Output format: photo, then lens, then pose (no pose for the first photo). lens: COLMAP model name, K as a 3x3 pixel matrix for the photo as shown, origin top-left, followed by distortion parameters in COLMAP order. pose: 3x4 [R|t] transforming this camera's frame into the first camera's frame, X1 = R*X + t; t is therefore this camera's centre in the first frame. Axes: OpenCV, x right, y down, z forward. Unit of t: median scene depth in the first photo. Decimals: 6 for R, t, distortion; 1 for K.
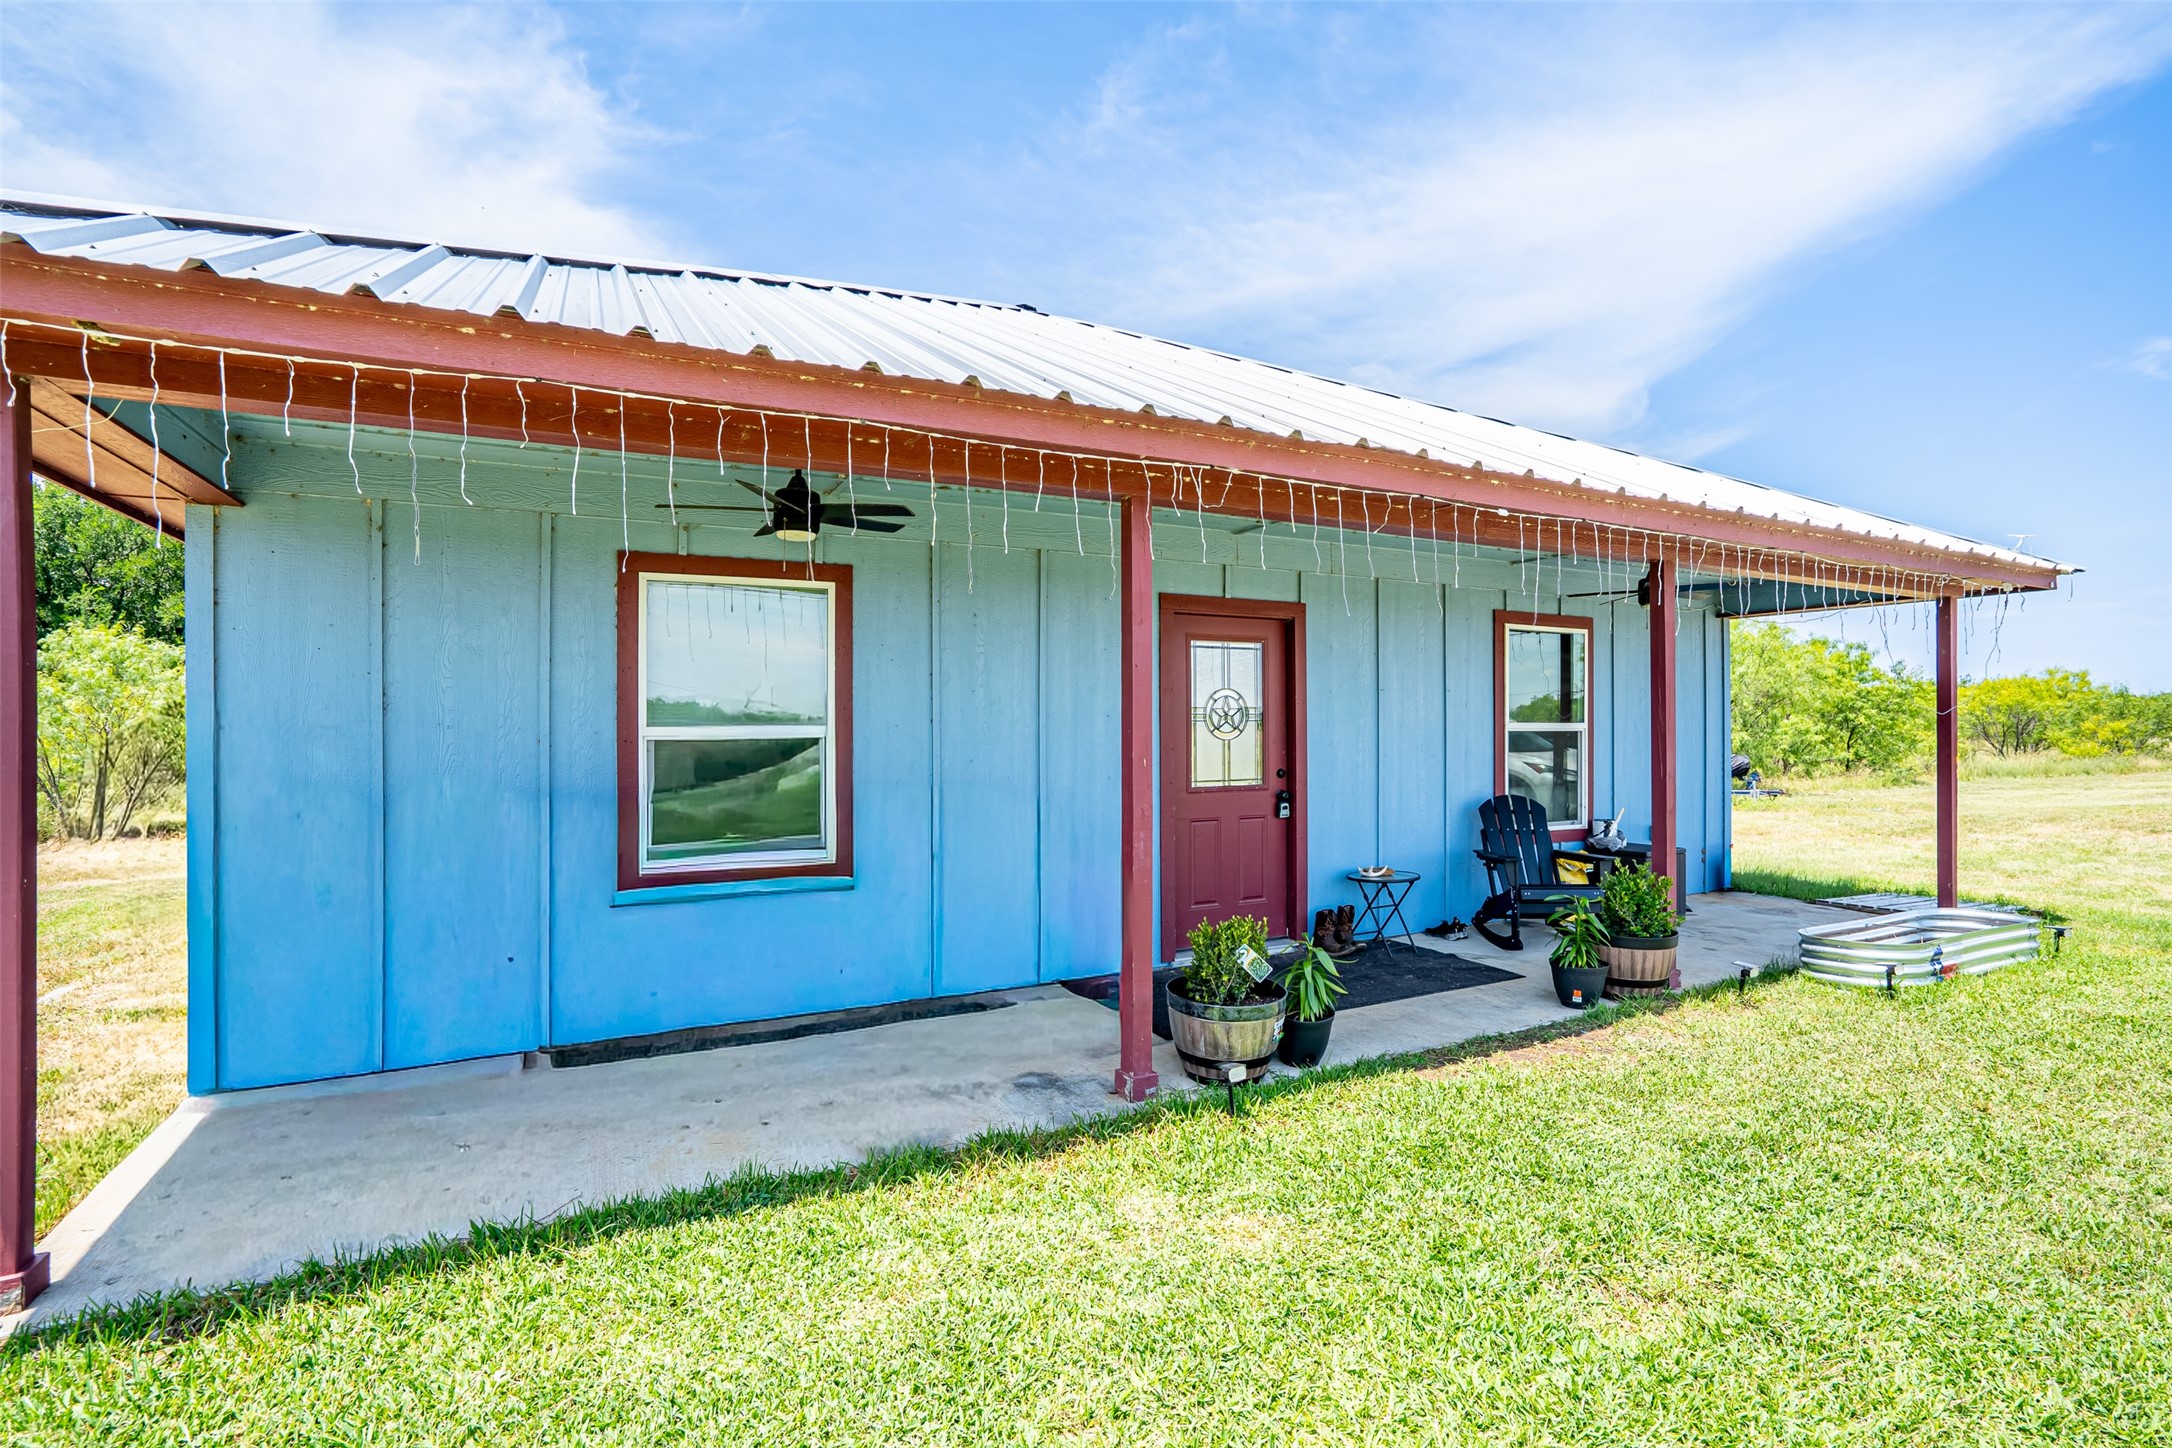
lens RADIAL K [[1009.1, 0, 1076.6], [0, 1009.1, 710.5], [0, 0, 1]] dist [-0.052048, 0.017261]
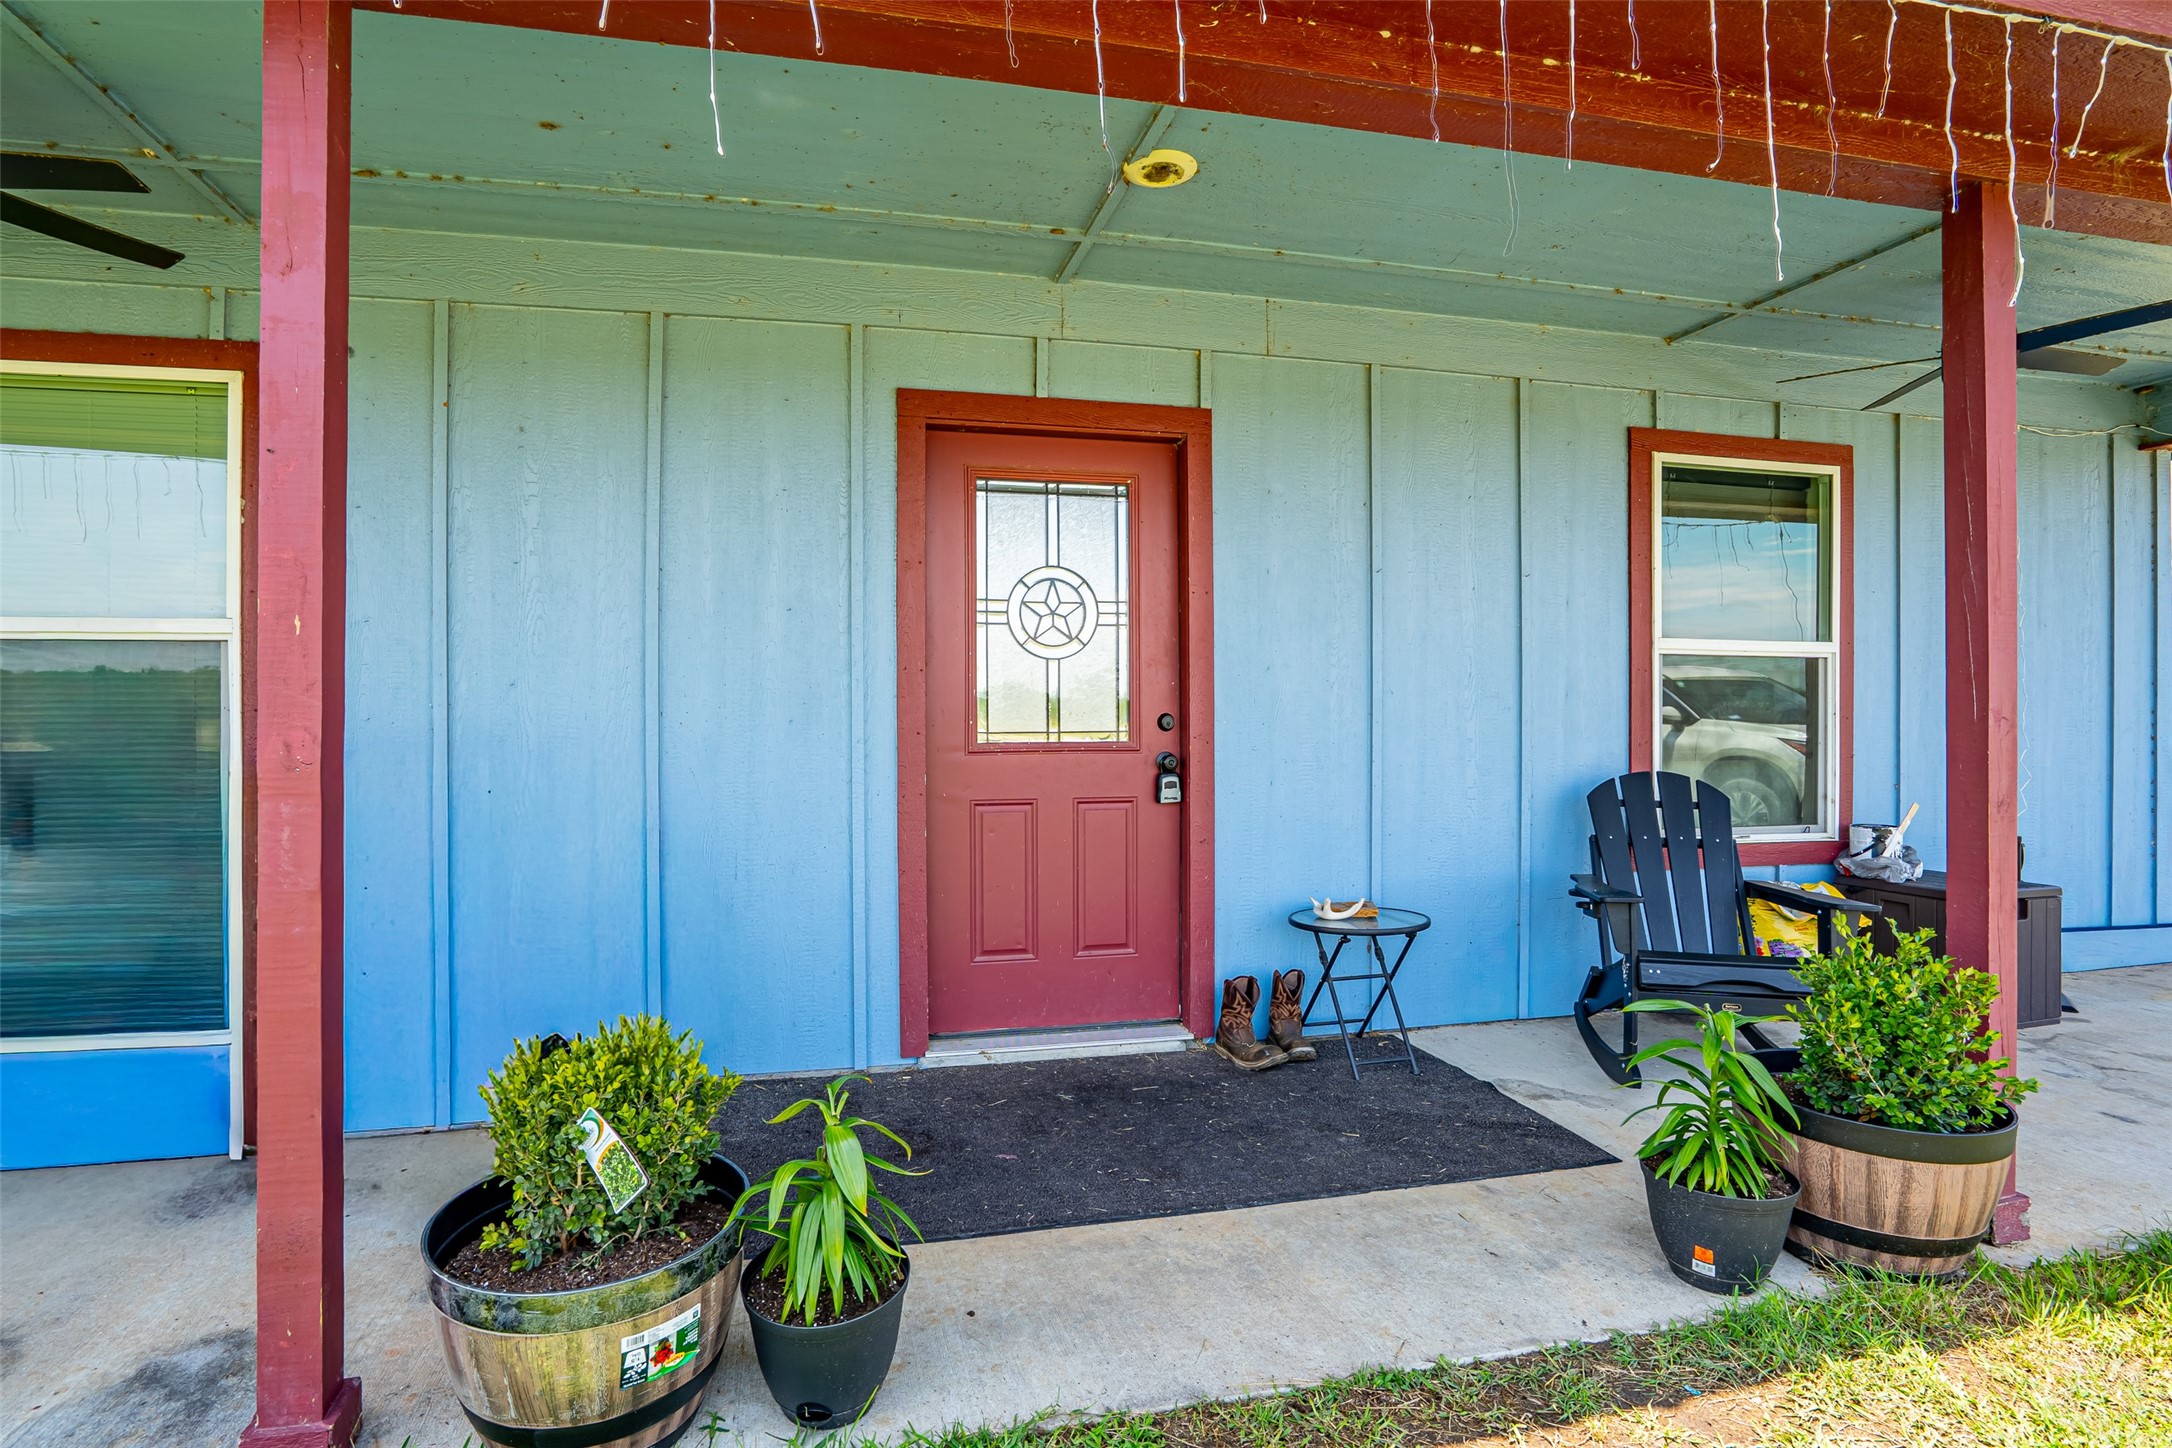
lens RADIAL K [[1009.1, 0, 1067.8], [0, 1009.1, 718.7], [0, 0, 1]] dist [-0.052048, 0.017261]
pose [[0.967225, 0.000942, -0.253919, 0.296110], [0.002102, 0.999929, 0.011719, 0.055105], [0.253912, -0.011869, 0.967155, 0.463821]]
